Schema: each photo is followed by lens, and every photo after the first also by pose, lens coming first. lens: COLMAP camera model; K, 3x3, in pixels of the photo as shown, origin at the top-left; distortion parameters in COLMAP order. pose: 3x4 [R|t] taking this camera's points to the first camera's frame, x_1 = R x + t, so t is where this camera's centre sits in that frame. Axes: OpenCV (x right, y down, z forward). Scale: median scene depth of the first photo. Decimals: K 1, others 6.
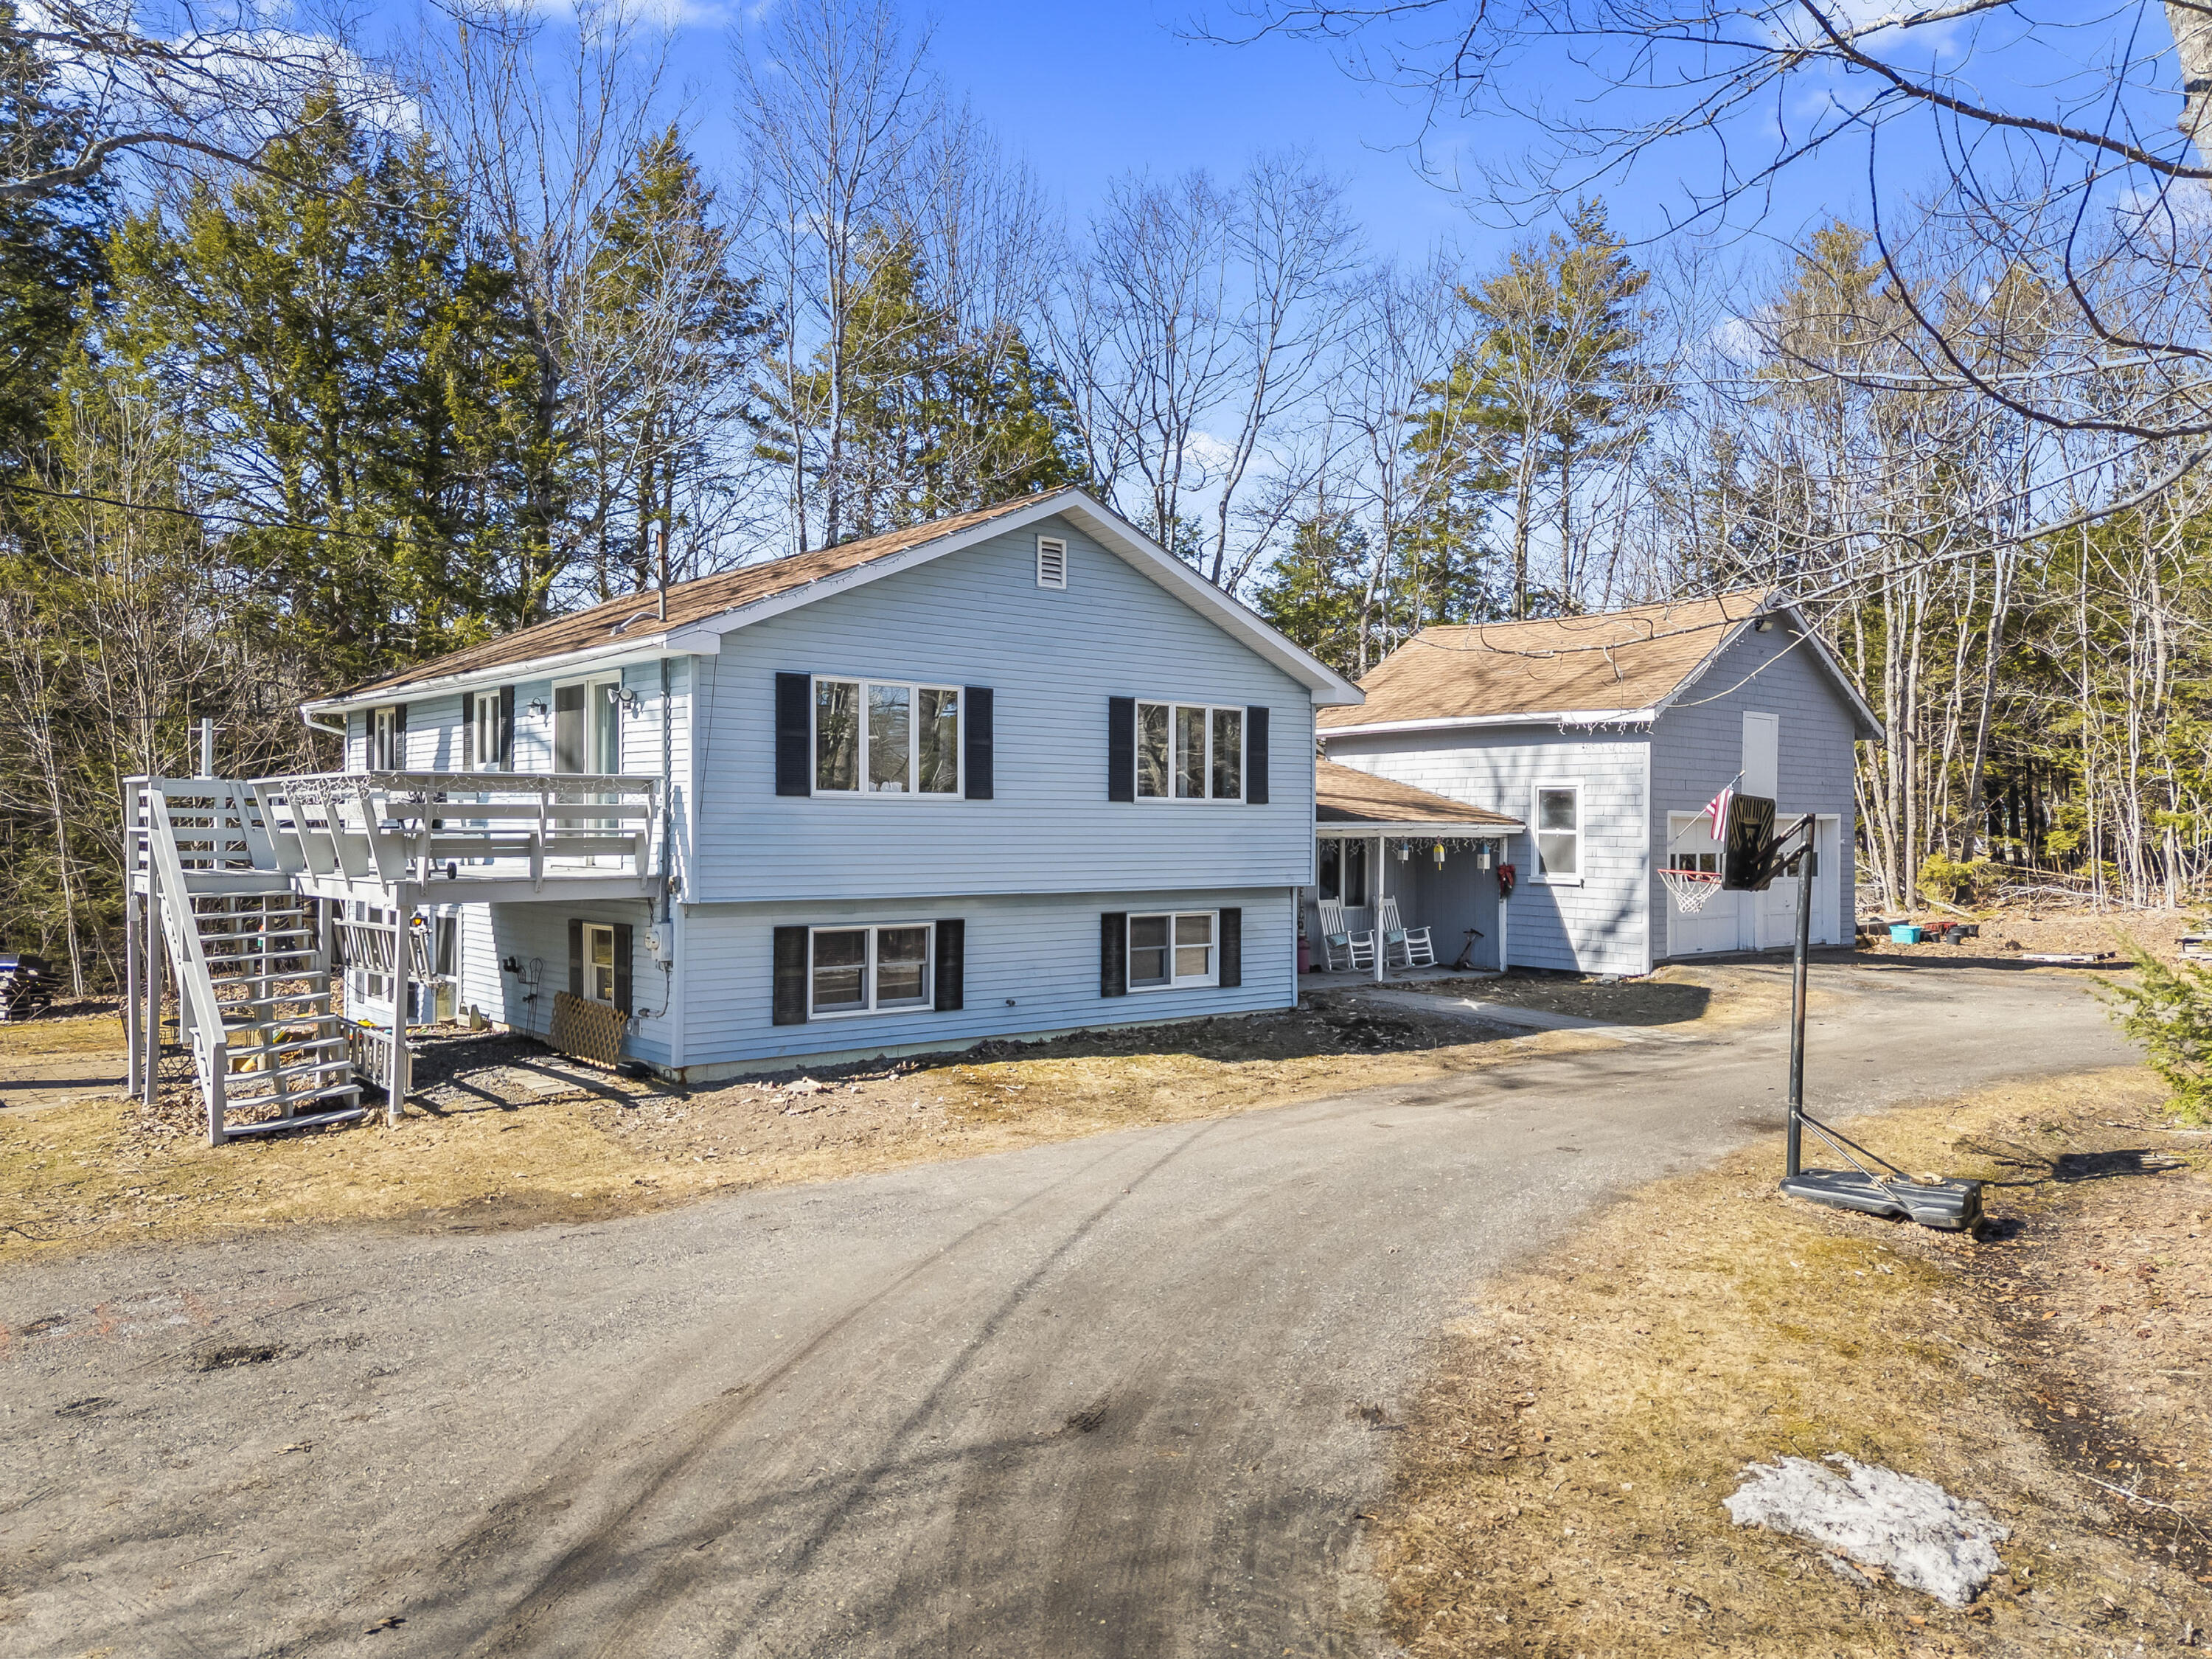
lens RADIAL K [[1644.6, 0, 1108.9], [0, 1644.6, 835.5], [0, 0, 1]] dist [0.047666, -0.034365]
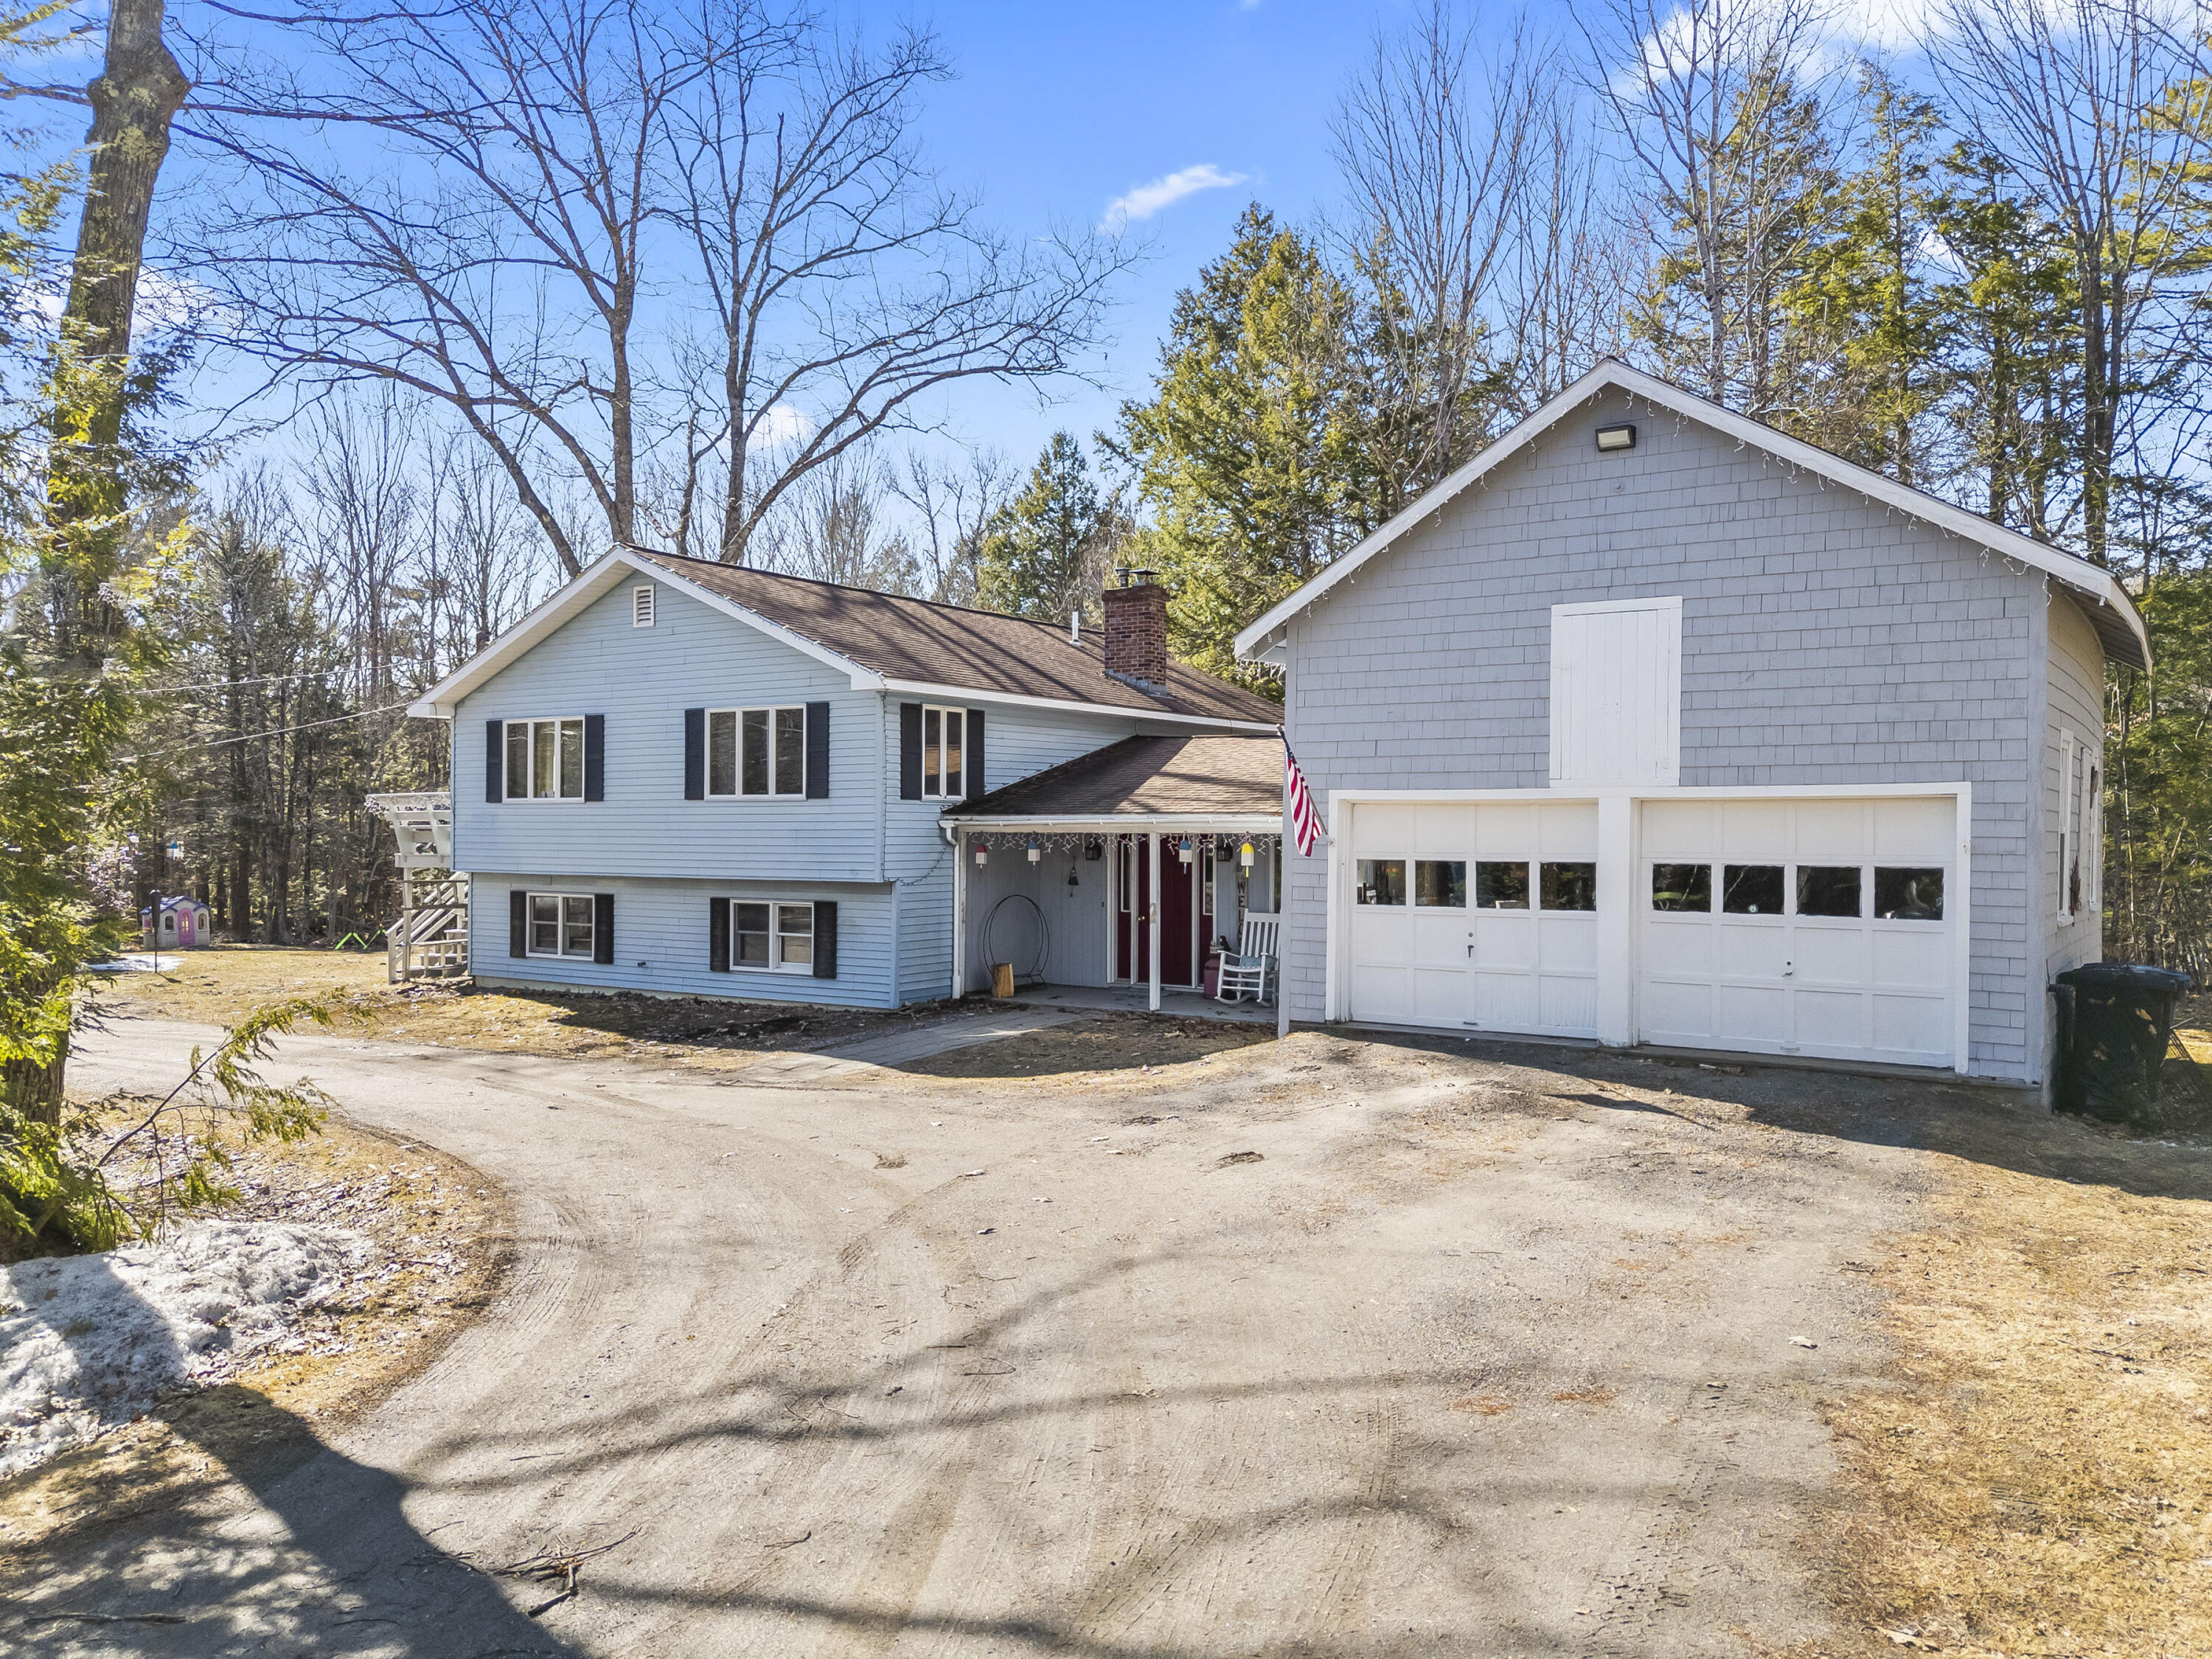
lens RADIAL K [[1644.6, 0, 1103.1], [0, 1644.6, 828.8], [0, 0, 1]] dist [0.047666, -0.034365]
pose [[0.267351, 0.000123, -0.963599, 1.127950], [-0.002597, 0.999996, -0.000593, -0.000593], [0.963596, 0.002661, 0.267351, 0.917351]]
